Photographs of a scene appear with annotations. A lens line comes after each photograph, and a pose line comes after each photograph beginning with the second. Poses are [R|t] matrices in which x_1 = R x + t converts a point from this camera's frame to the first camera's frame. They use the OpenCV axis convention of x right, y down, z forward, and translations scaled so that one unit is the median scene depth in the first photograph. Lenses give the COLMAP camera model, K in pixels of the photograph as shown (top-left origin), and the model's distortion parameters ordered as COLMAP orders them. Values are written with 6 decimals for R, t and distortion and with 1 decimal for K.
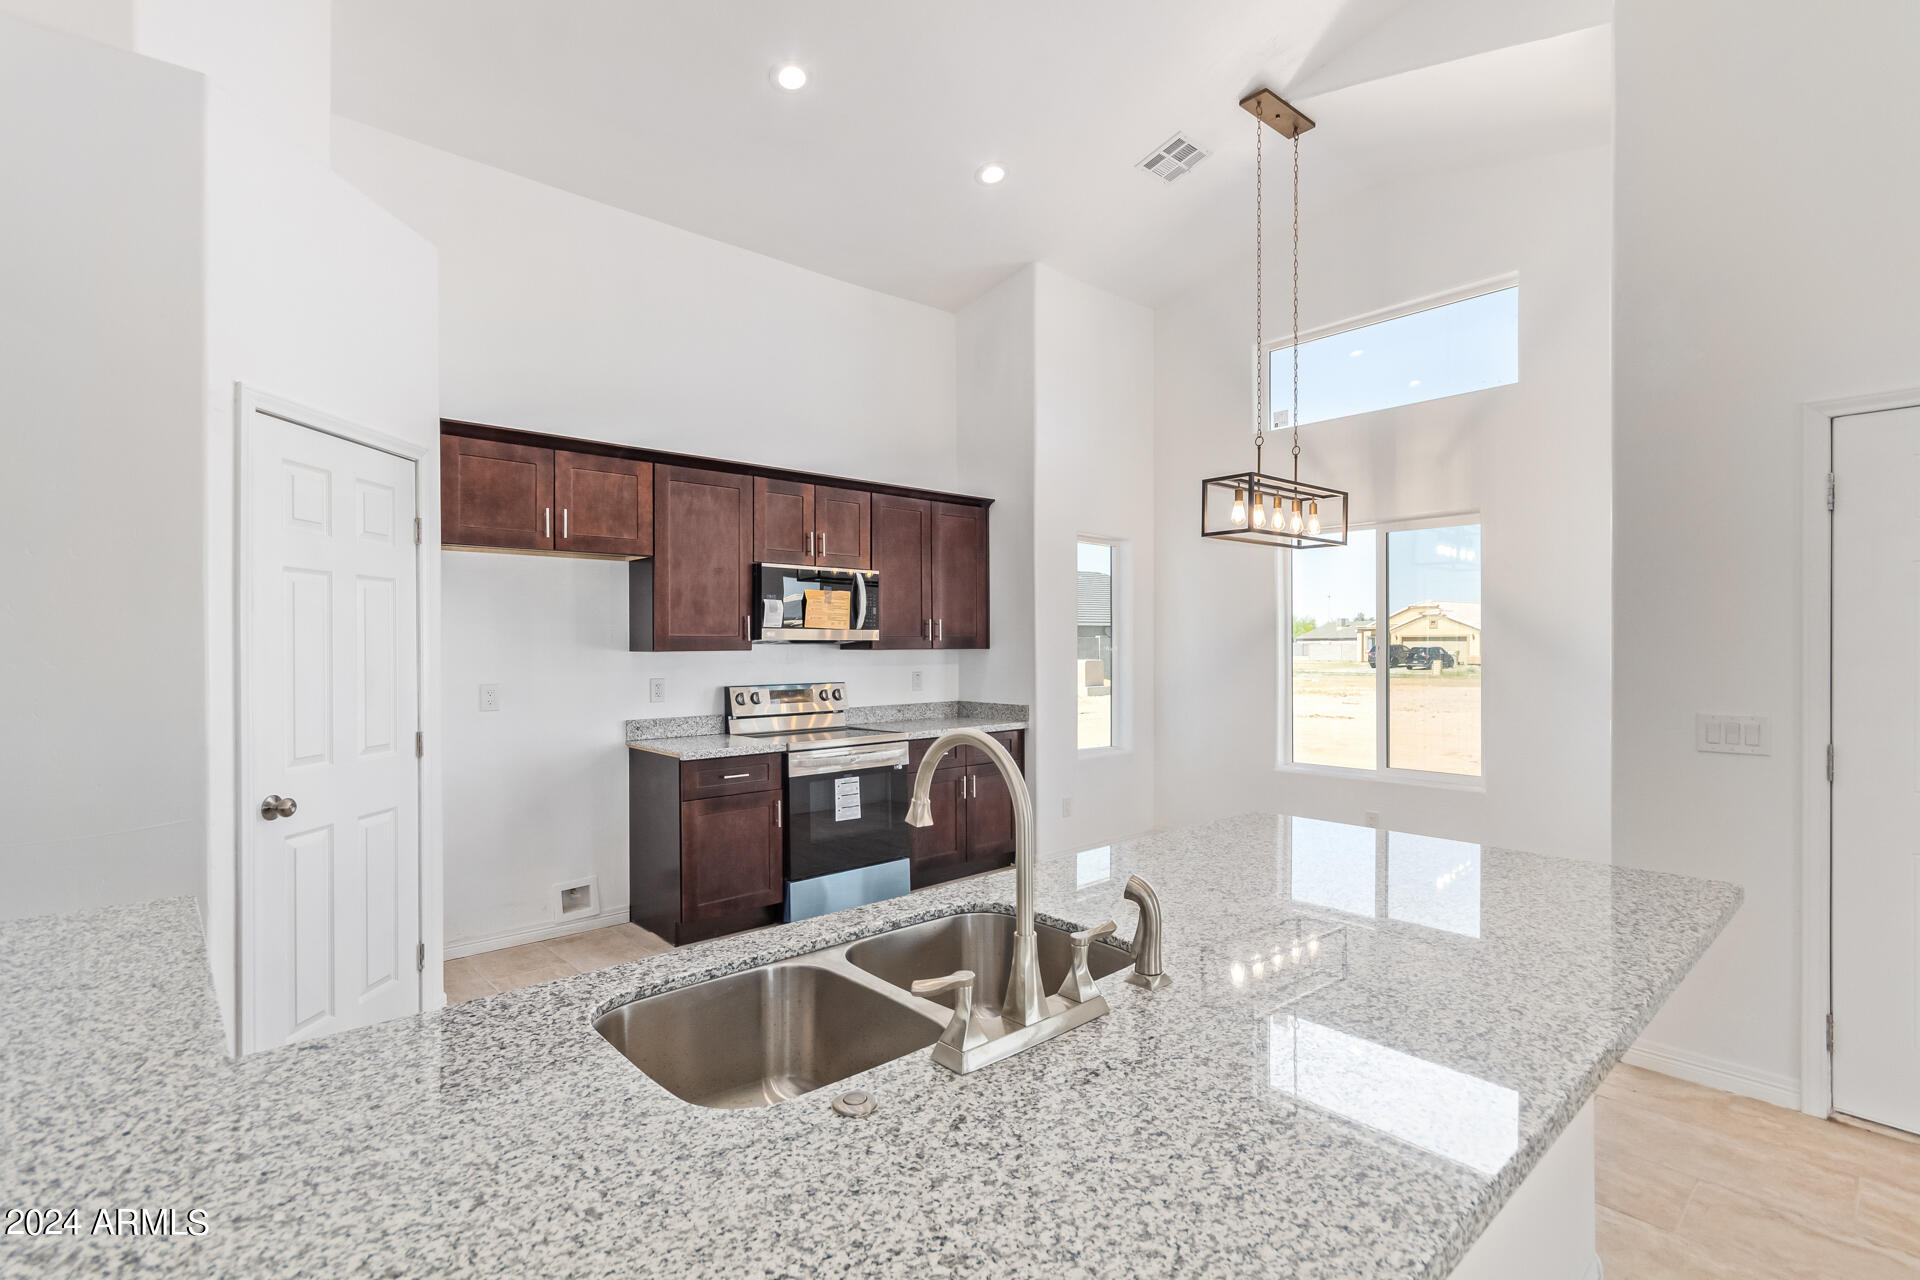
lens RADIAL K [[912.1, 0, 957.7], [0, 912.1, 646.7], [0, 0, 1]] dist [-0.000223, -0.000263]
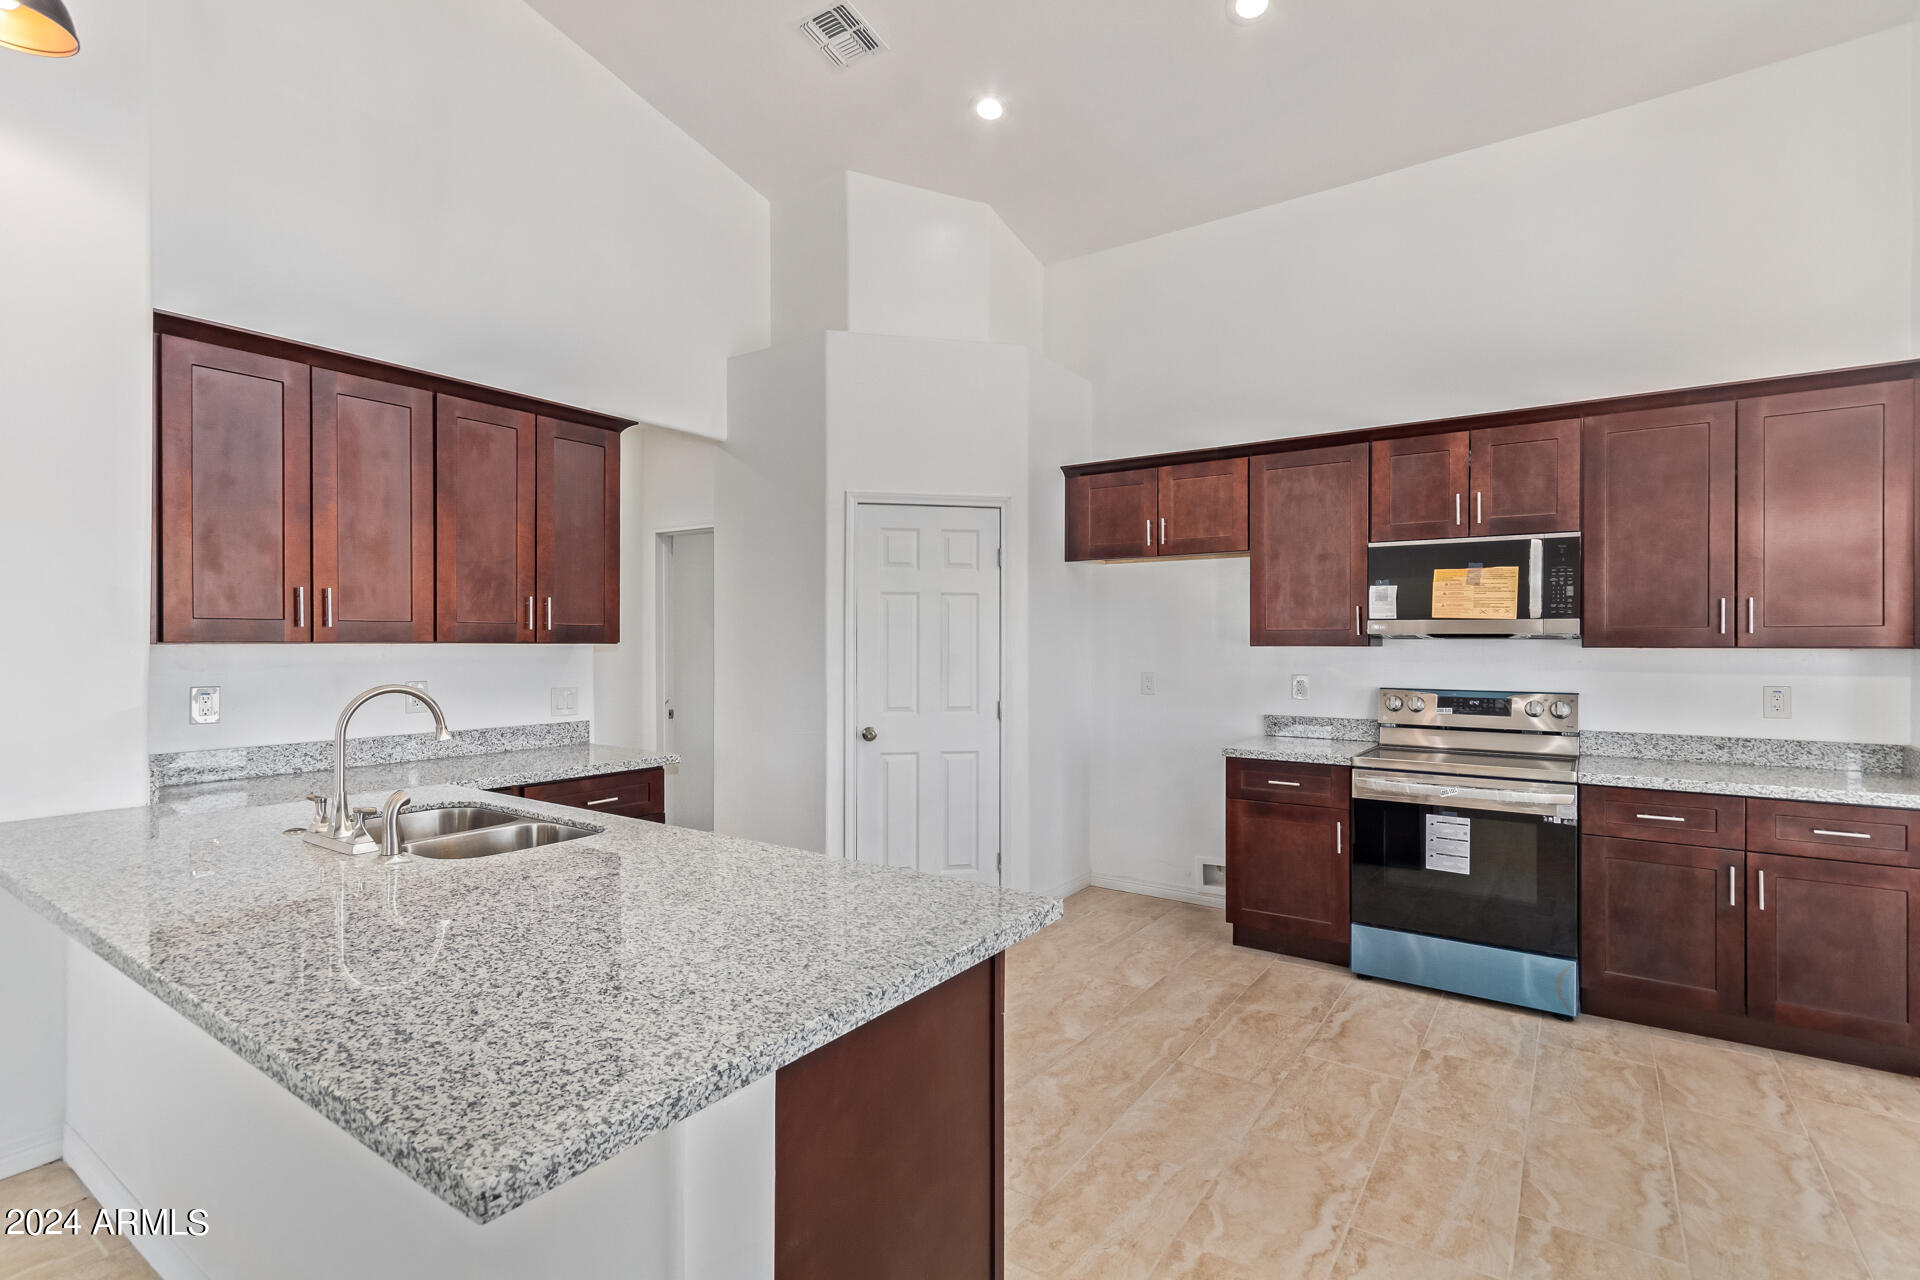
lens RADIAL K [[907.8, 0, 960.0], [0, 907.8, 640.0], [0, 0, 1]] dist [0.000610, 0.000289]
pose [[0.219944, 0.002614, -0.975509, 0.553685], [-0.004193, 0.999990, 0.001735, -0.001808], [0.975503, 0.003708, 0.219953, 0.466188]]
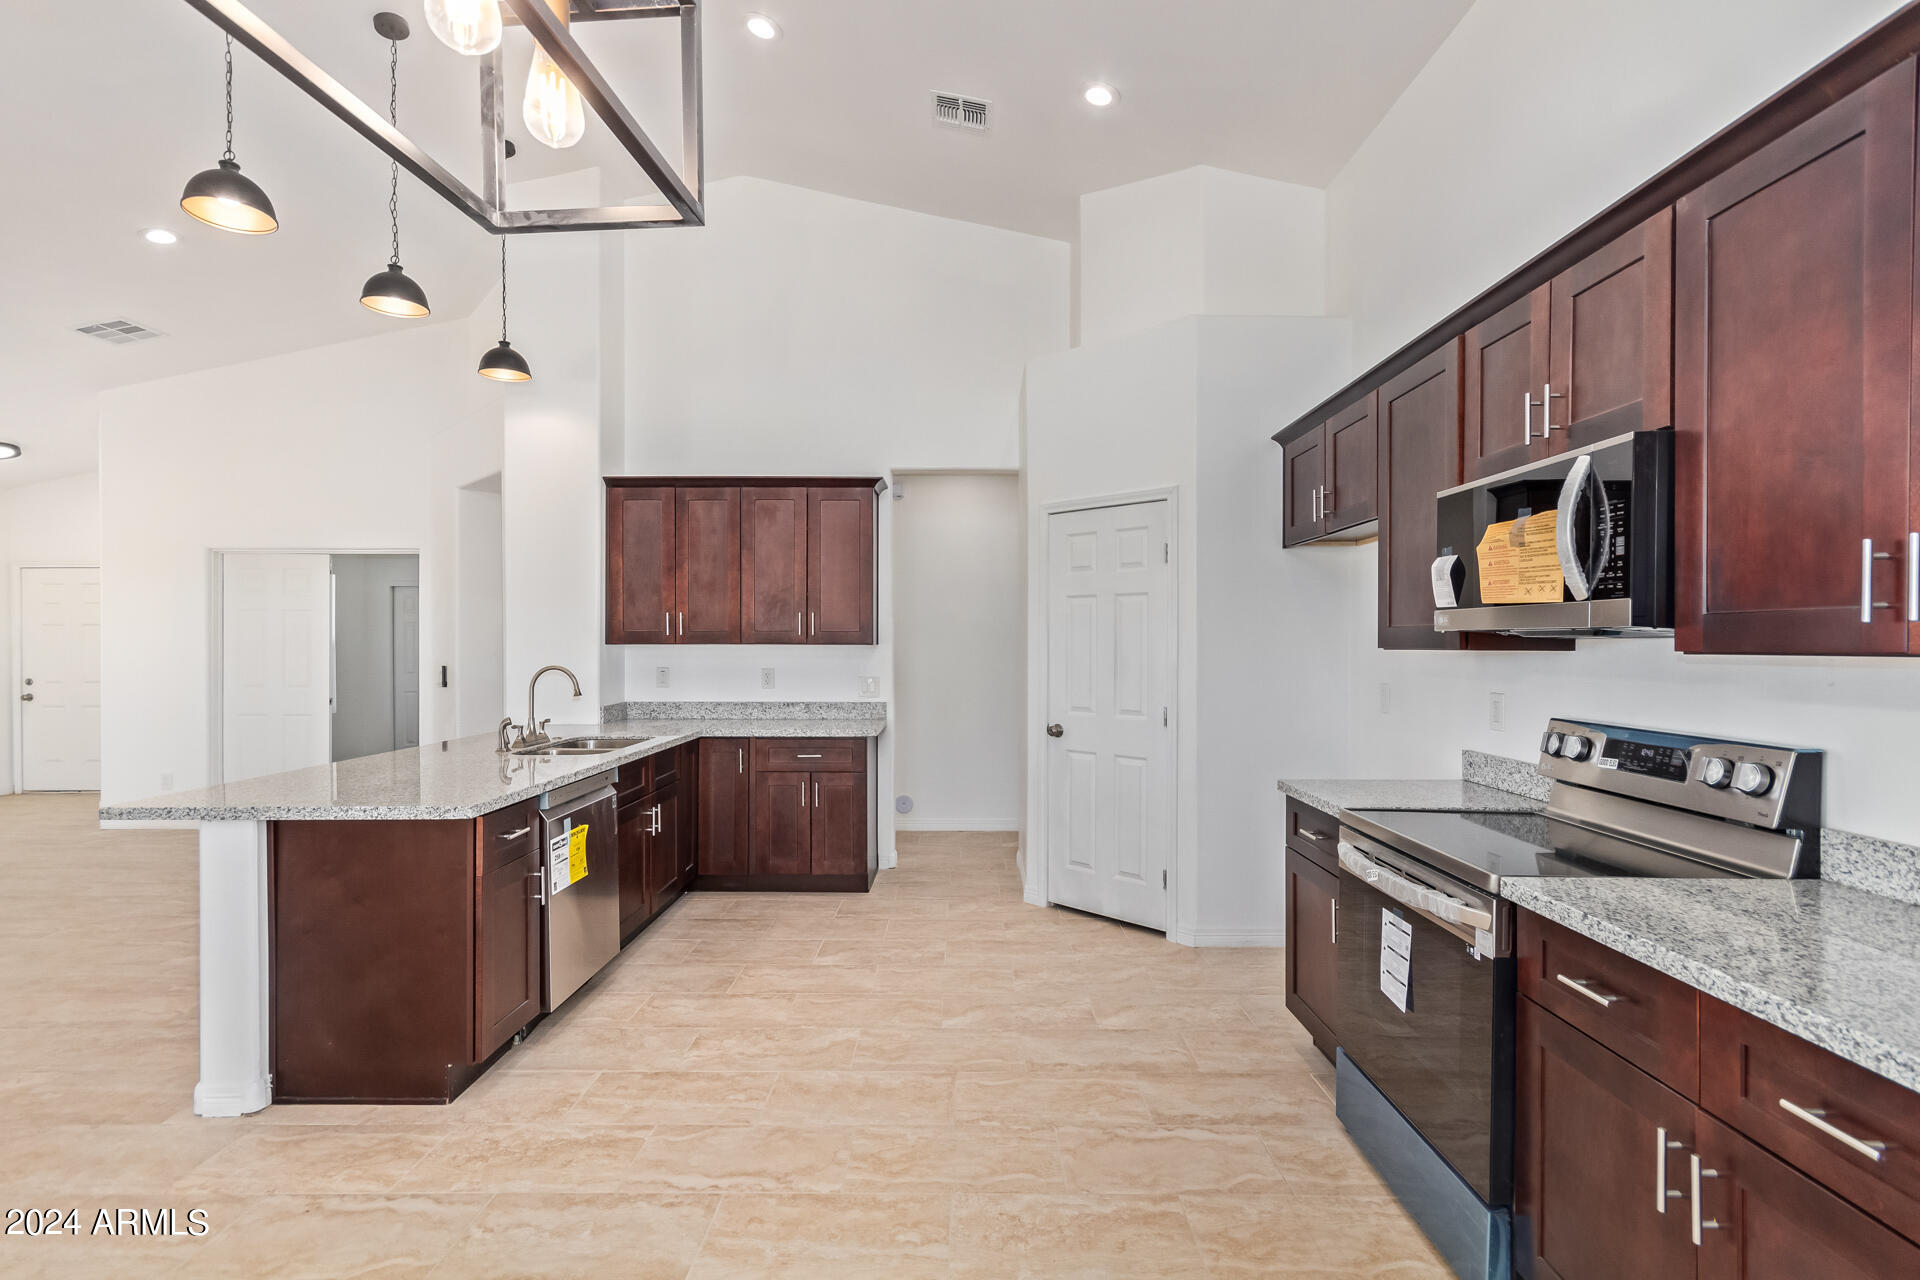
lens RADIAL K [[912.1, 0, 957.7], [0, 912.1, 646.7], [0, 0, 1]] dist [-0.000223, -0.000263]
pose [[-0.683949, 0.006371, -0.729502, 0.410889], [0.000338, 0.999965, 0.008416, -0.002916], [0.729529, 0.005510, -0.683927, 1.228370]]
